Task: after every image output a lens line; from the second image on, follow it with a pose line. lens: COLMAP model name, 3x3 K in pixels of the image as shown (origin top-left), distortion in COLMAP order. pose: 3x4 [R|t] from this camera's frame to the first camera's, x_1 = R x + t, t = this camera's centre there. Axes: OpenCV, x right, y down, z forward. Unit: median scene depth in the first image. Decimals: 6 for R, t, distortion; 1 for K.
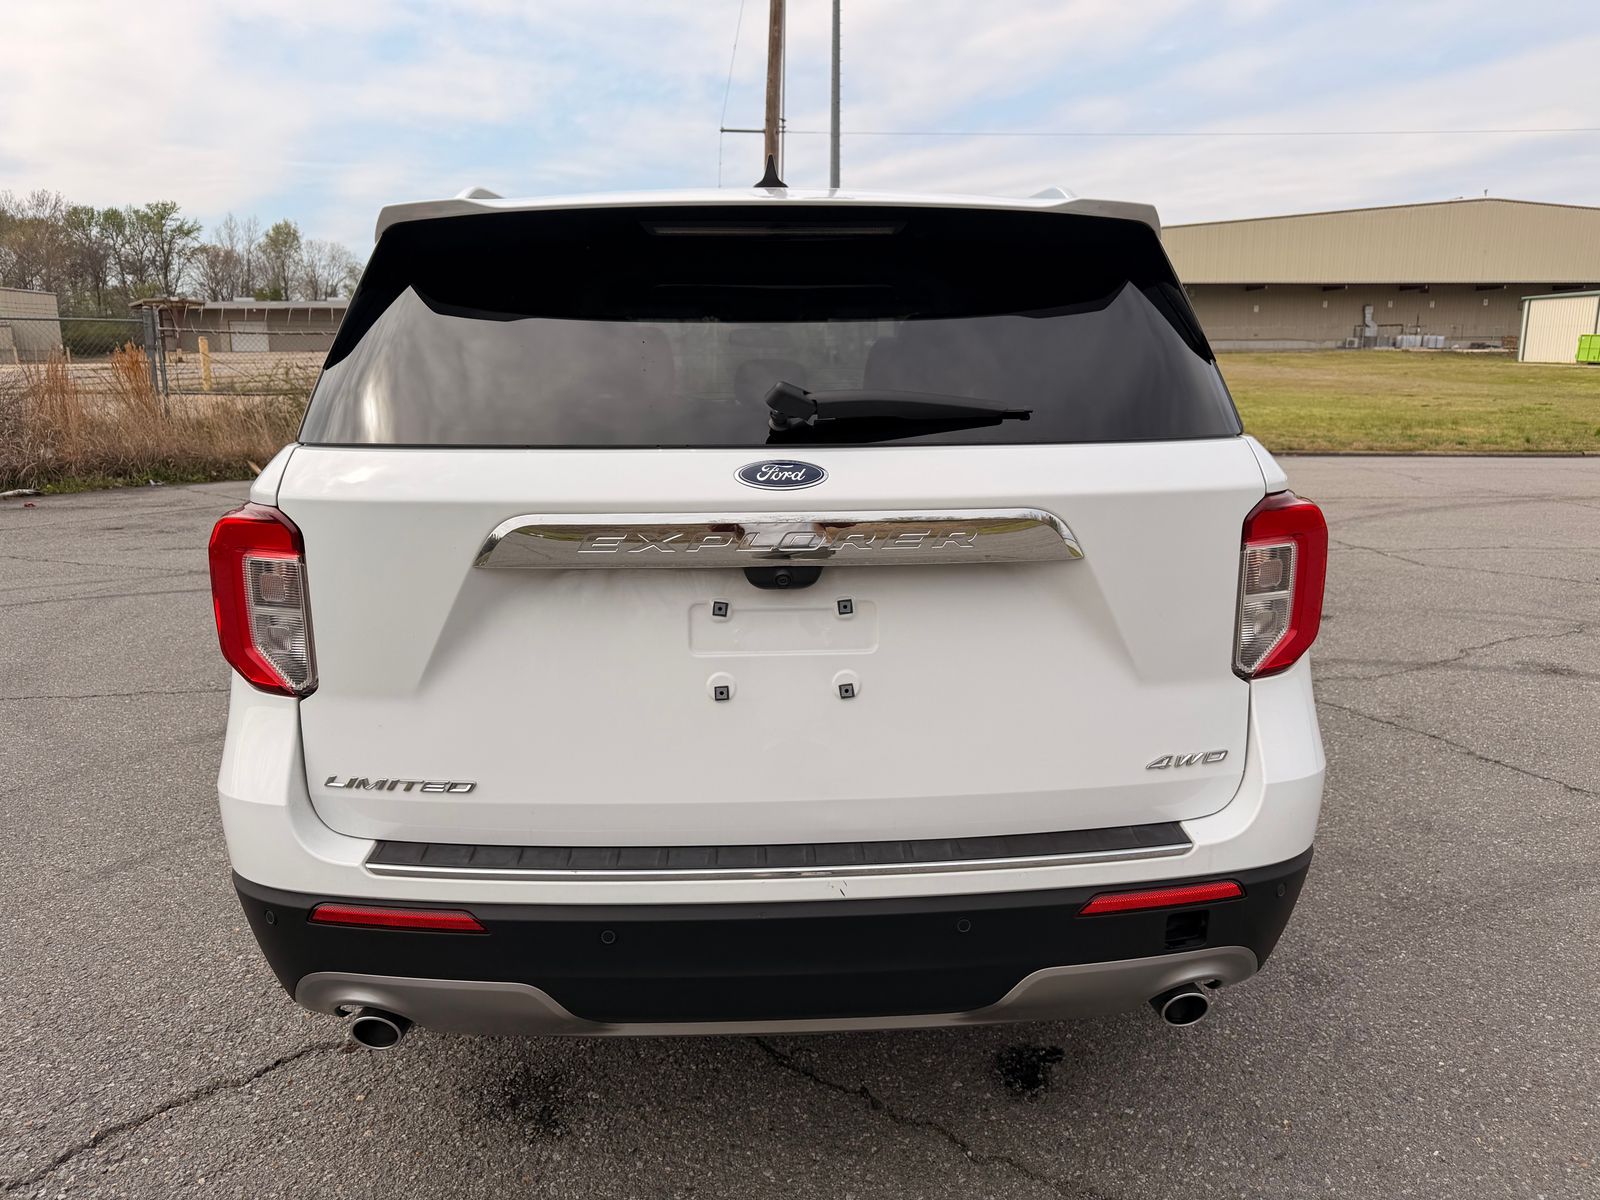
lens RADIAL K [[1145.8, 0, 810.6], [0, 1145.8, 595.1], [0, 0, 1]] dist [0.042842, -0.051825]
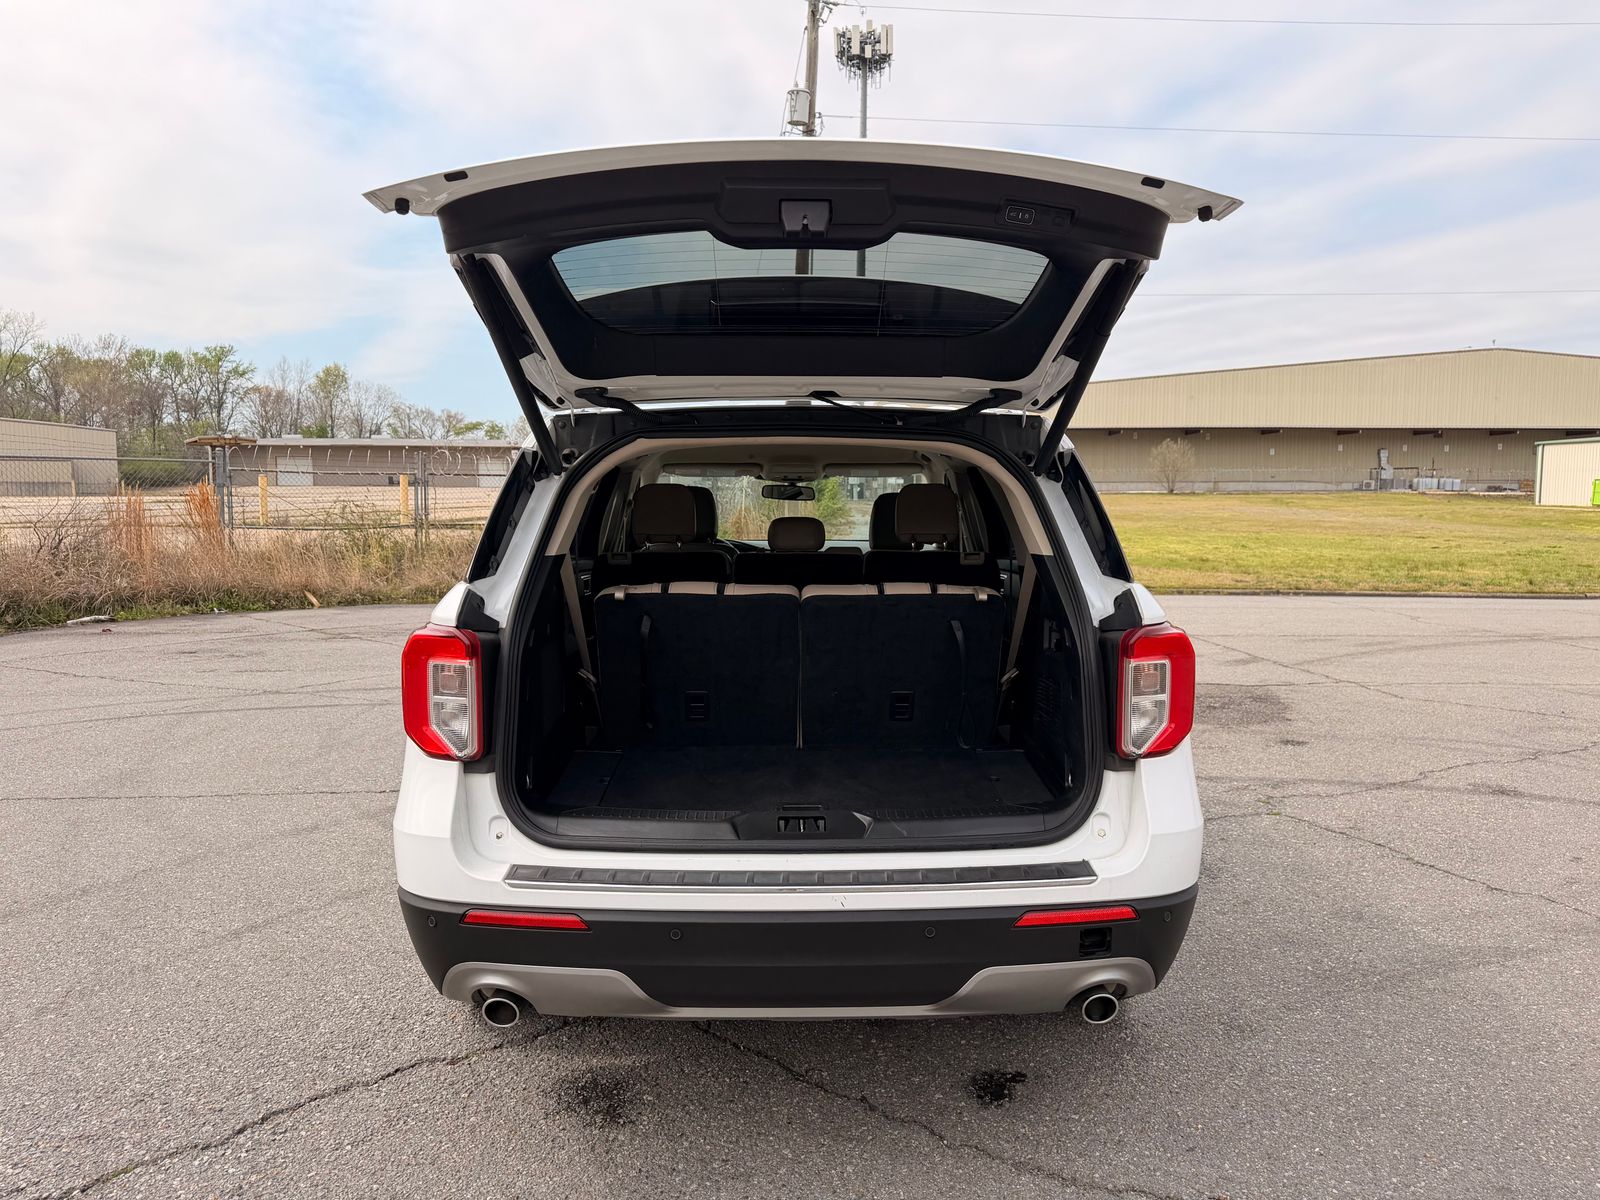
lens RADIAL K [[1145.8, 0, 807.4], [0, 1145.8, 591.2], [0, 0, 1]] dist [0.042842, -0.051825]
pose [[0.999665, 0.009014, -0.024270, 0.010342], [-0.011836, 0.992851, -0.118771, 0.031164], [0.023025, 0.119019, 0.992625, -0.295393]]
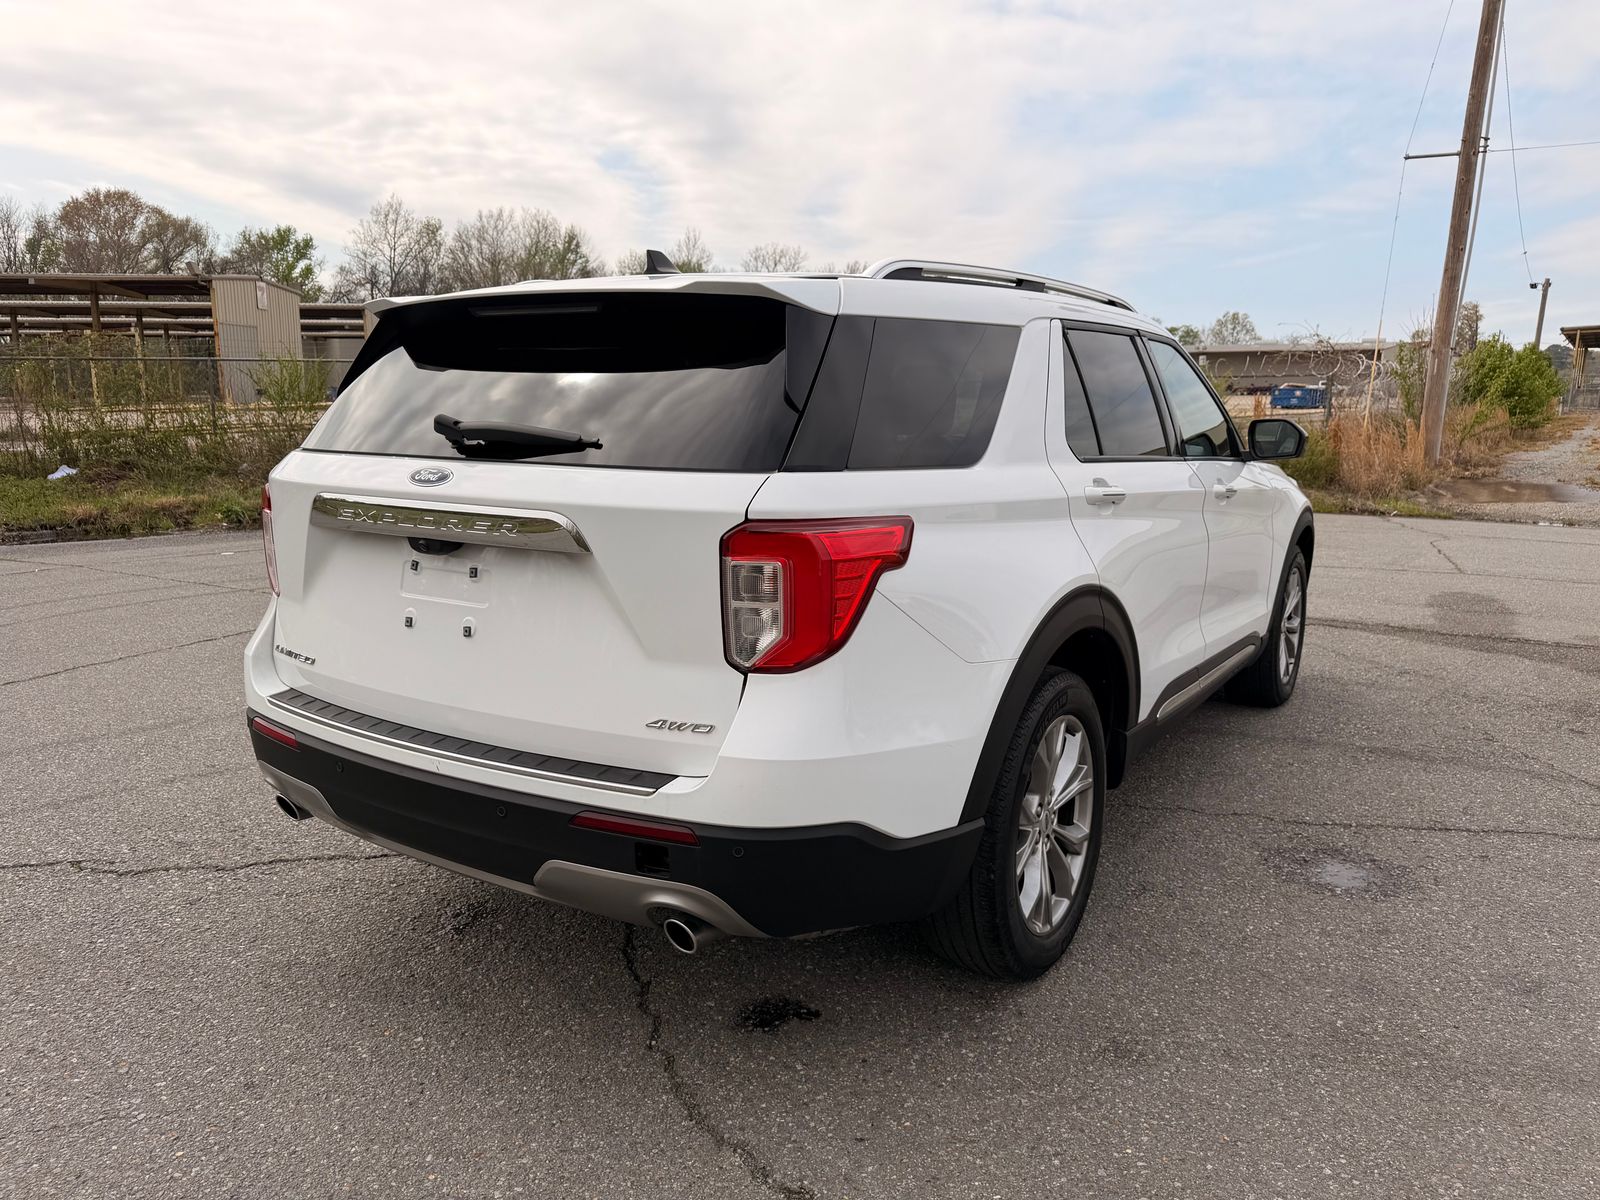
lens RADIAL K [[1145.8, 0, 795.8], [0, 1145.8, 580.0], [0, 0, 1]] dist [0.042842, -0.051825]
pose [[0.814097, 0.102483, -0.571615, 0.811711], [-0.130558, 0.991407, -0.008195, -0.014066], [0.565863, 0.081301, 0.820481, 0.032557]]
